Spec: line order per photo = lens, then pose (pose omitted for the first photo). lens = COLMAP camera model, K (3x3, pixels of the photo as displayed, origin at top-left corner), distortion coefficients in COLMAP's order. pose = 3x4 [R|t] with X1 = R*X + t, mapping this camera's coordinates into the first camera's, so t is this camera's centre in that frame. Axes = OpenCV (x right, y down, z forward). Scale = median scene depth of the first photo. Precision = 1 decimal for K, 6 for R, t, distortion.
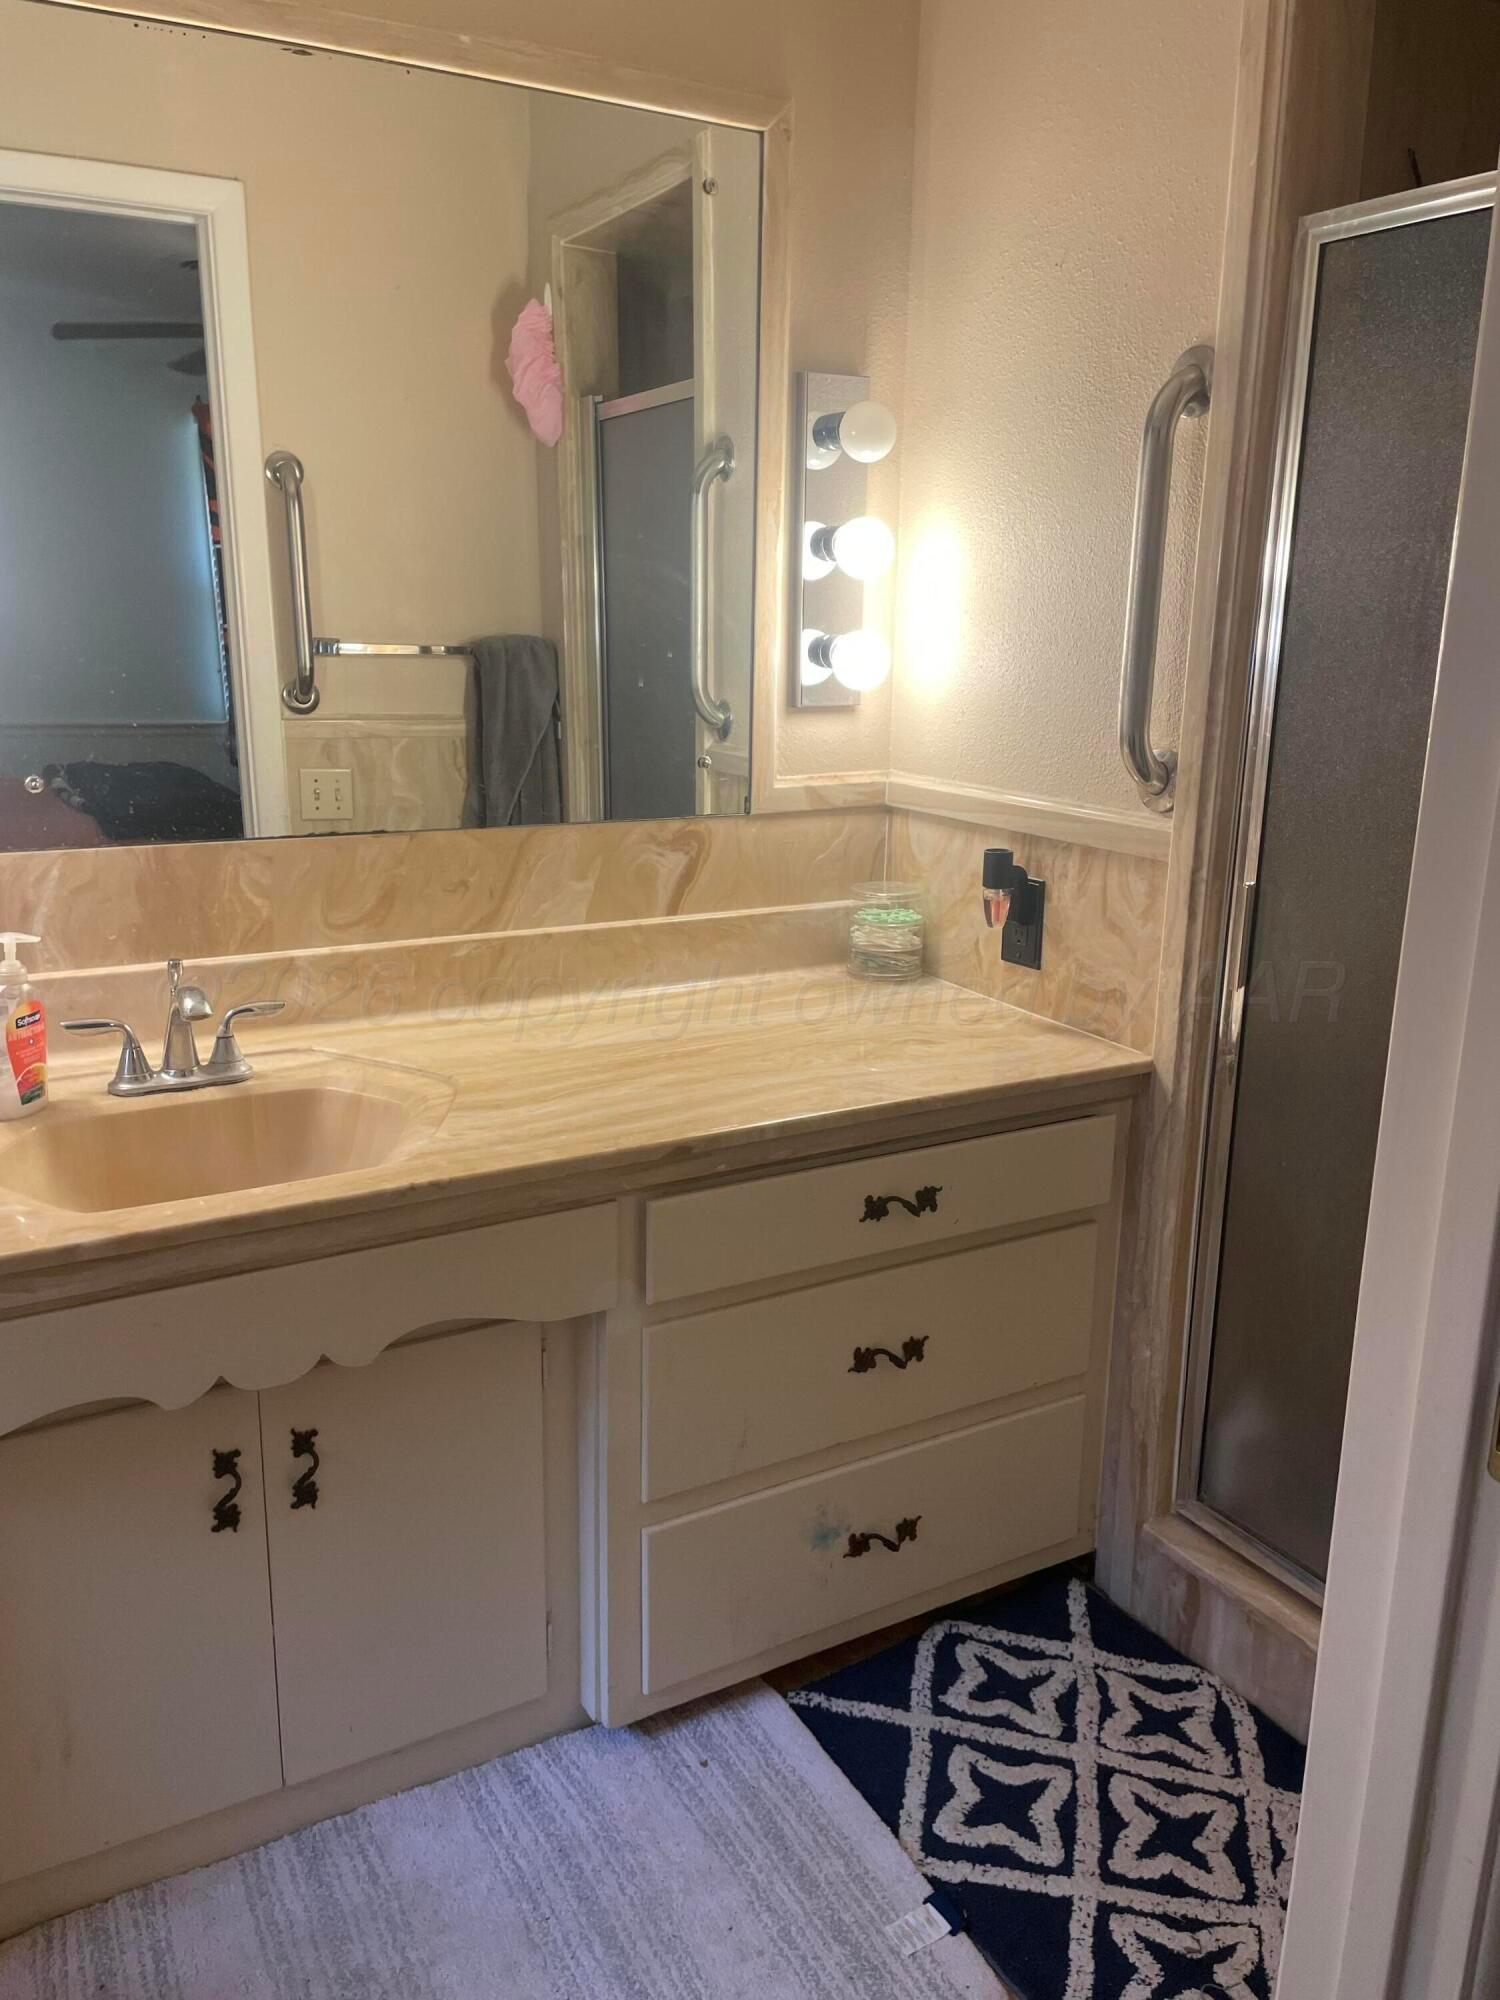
lens RADIAL K [[1508.3, 0, 750.0], [0, 1508.3, 1000.0], [0, 0, 1]] dist [0.095734, -0.128836]
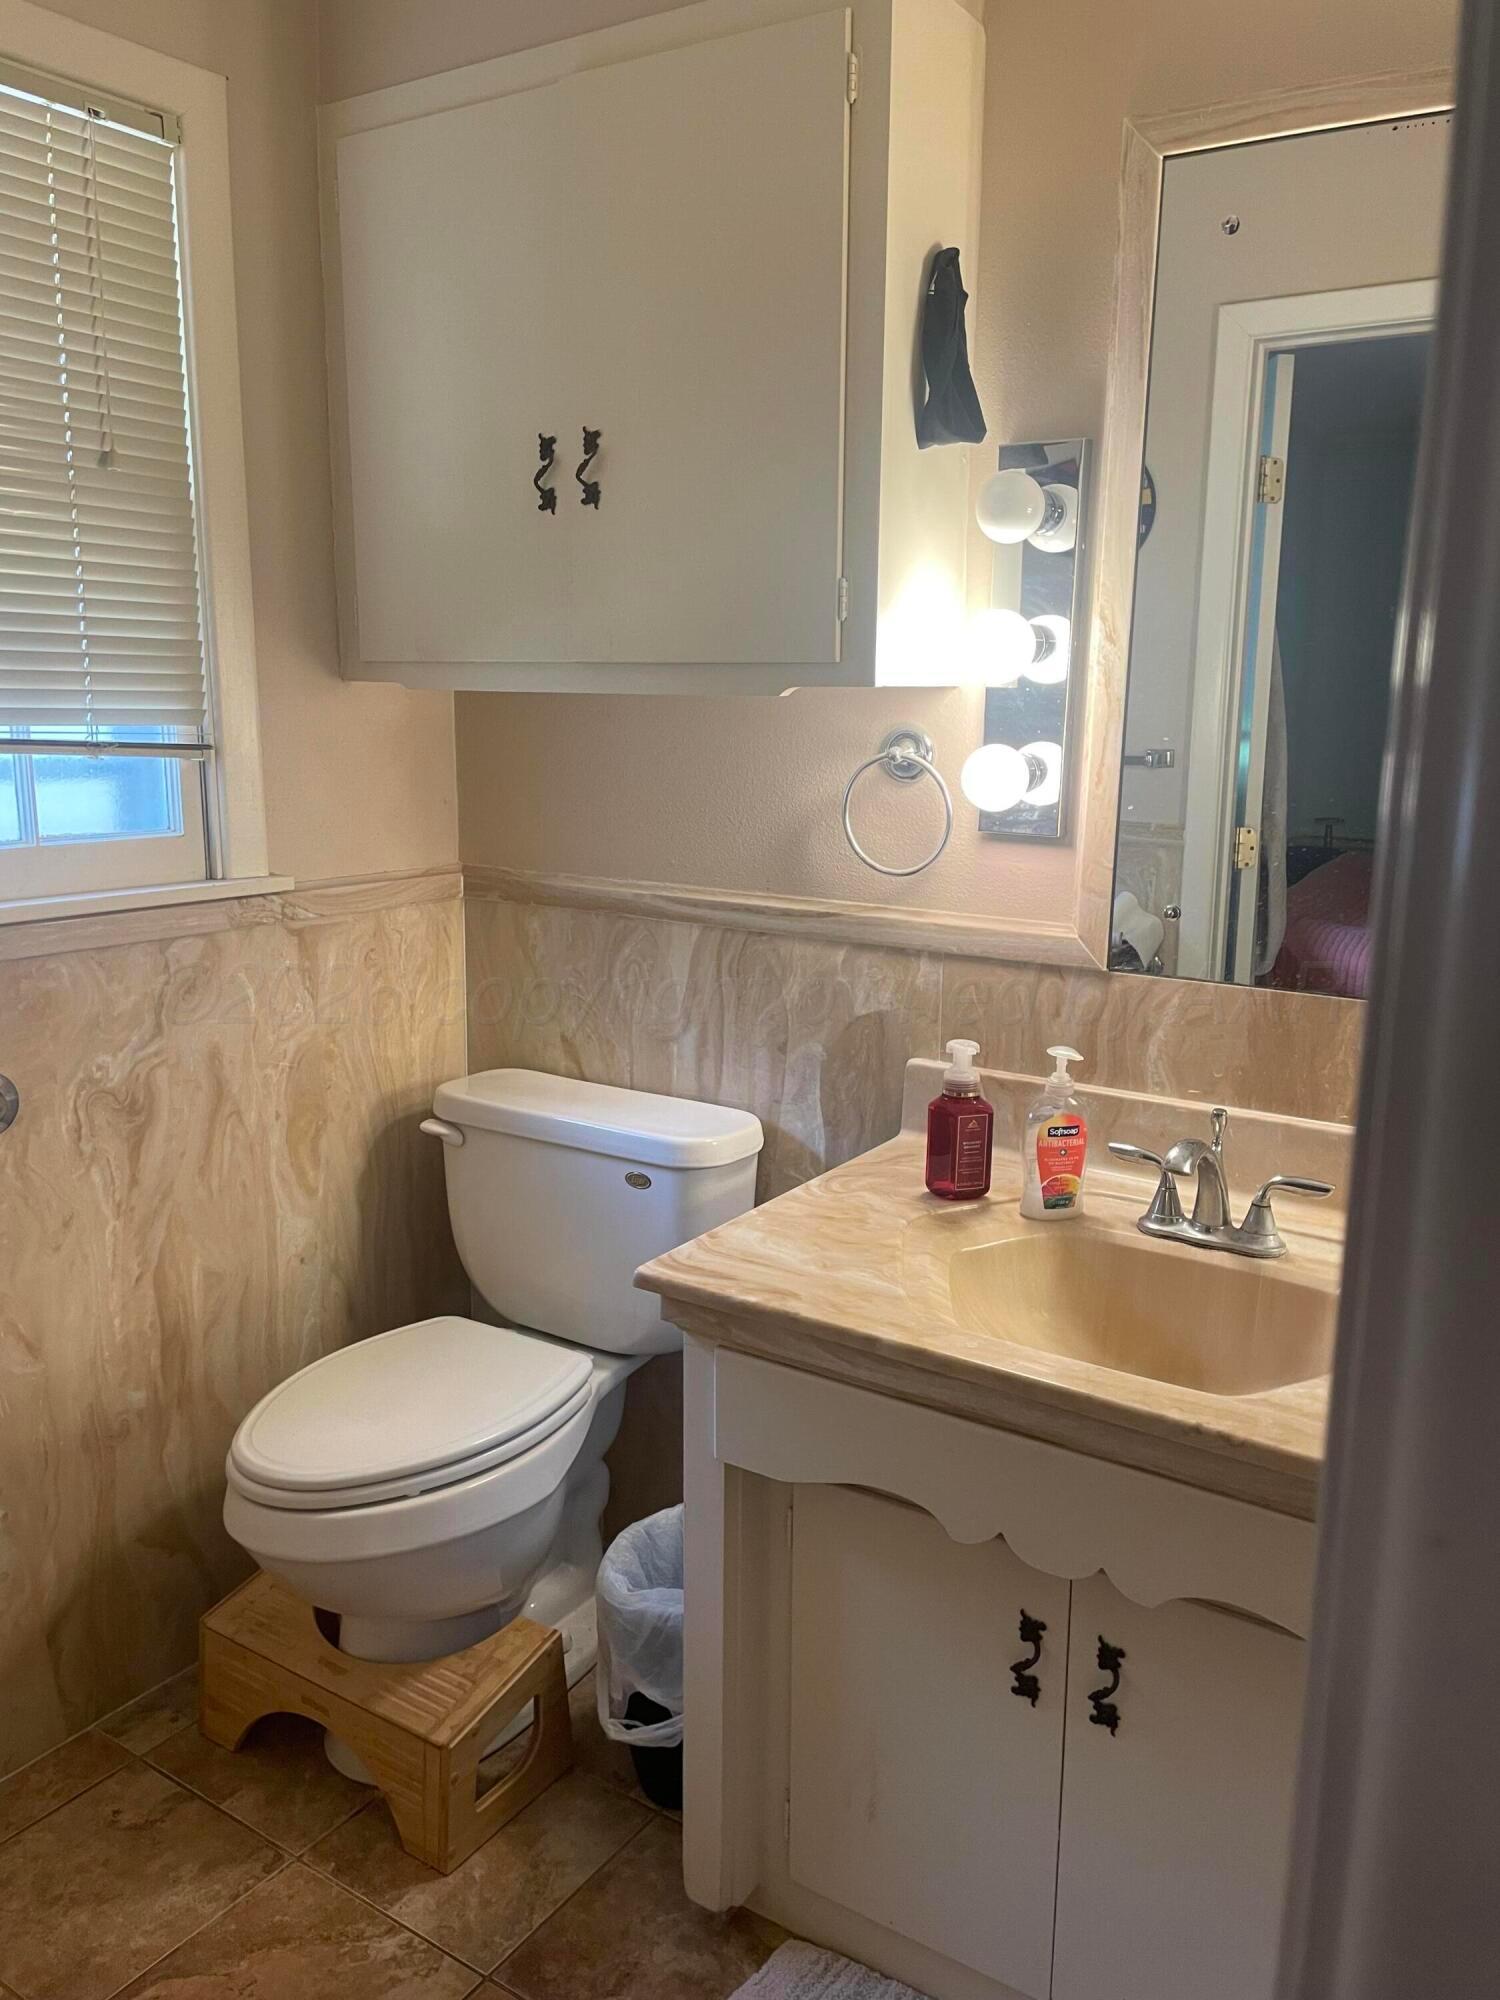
lens RADIAL K [[1508.3, 0, 750.0], [0, 1508.3, 1000.0], [0, 0, 1]] dist [0.095734, -0.128836]
pose [[0.482978, 0.171834, -0.858606, 0.291947], [-0.231778, 0.970669, 0.063883, -0.088779], [0.844400, 0.168152, 0.508639, 0.271418]]
